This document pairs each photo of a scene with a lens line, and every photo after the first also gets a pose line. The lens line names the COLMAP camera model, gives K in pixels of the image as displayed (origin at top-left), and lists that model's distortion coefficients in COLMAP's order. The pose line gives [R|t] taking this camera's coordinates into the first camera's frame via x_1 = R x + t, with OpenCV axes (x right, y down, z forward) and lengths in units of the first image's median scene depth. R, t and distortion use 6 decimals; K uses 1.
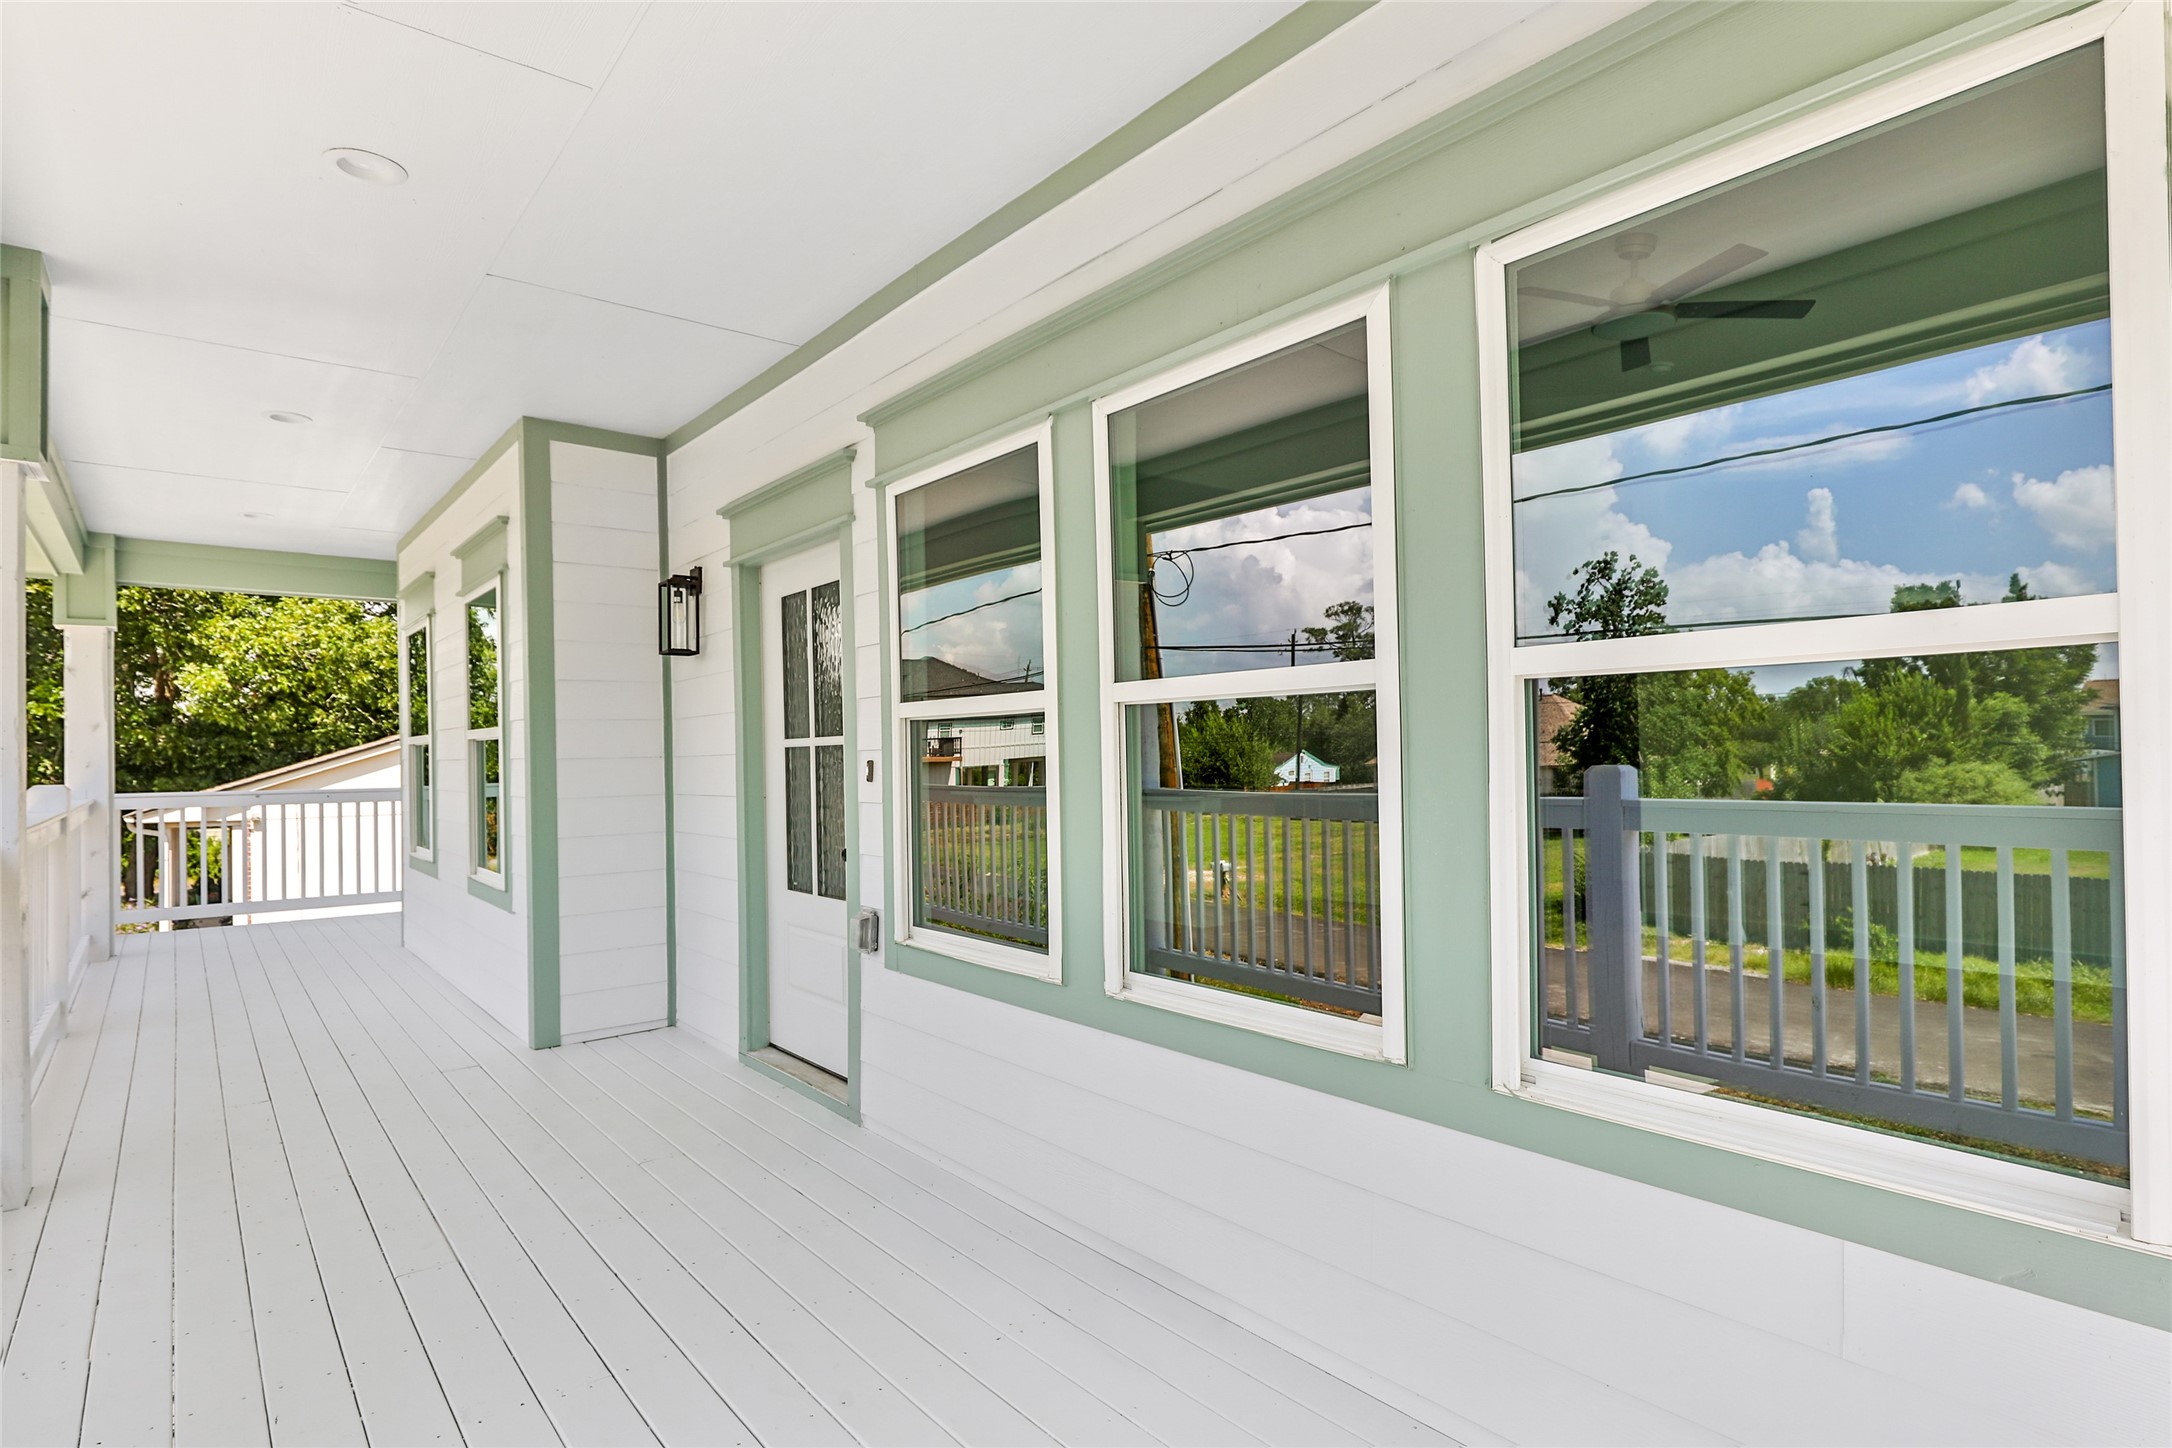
lens RADIAL K [[1140.3, 0, 1086.0], [0, 1140.3, 724.0], [0, 0, 1]] dist [-0.000660, -0.000206]
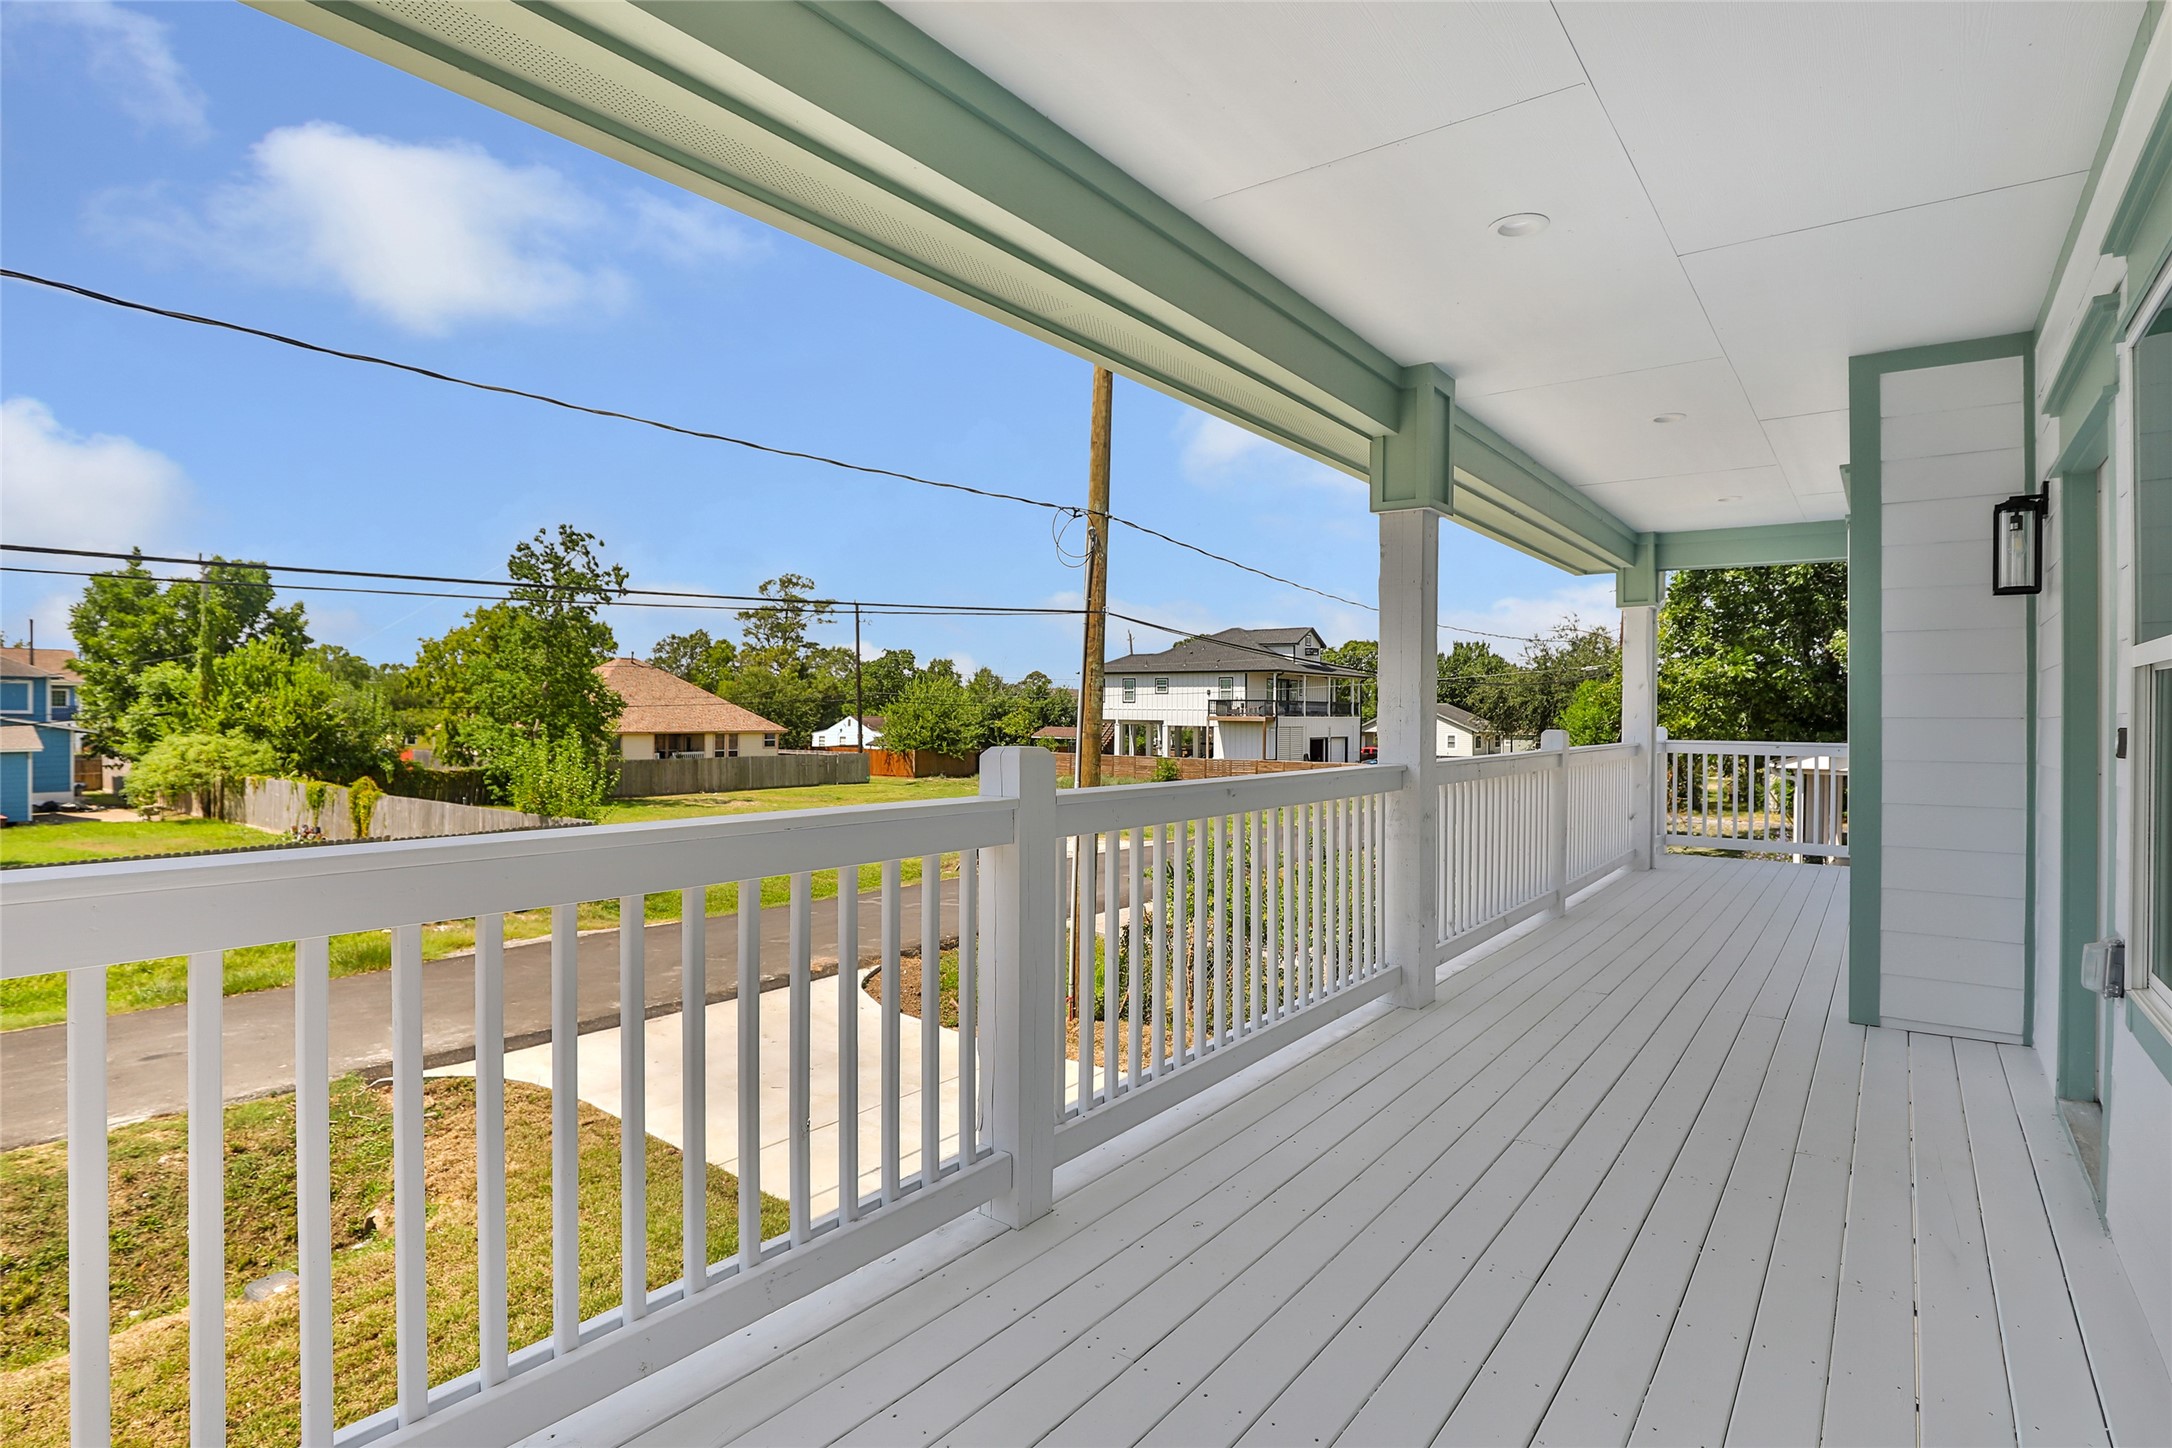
lens RADIAL K [[1070.6, 0, 1086.0], [0, 1070.6, 724.0], [0, 0, 1]] dist [-0.000123, -0.000151]
pose [[0.246333, 0.024129, -0.968885, 0.217269], [0.014850, 0.999479, 0.028667, 0.000478], [0.969071, -0.021449, 0.245847, 0.158372]]
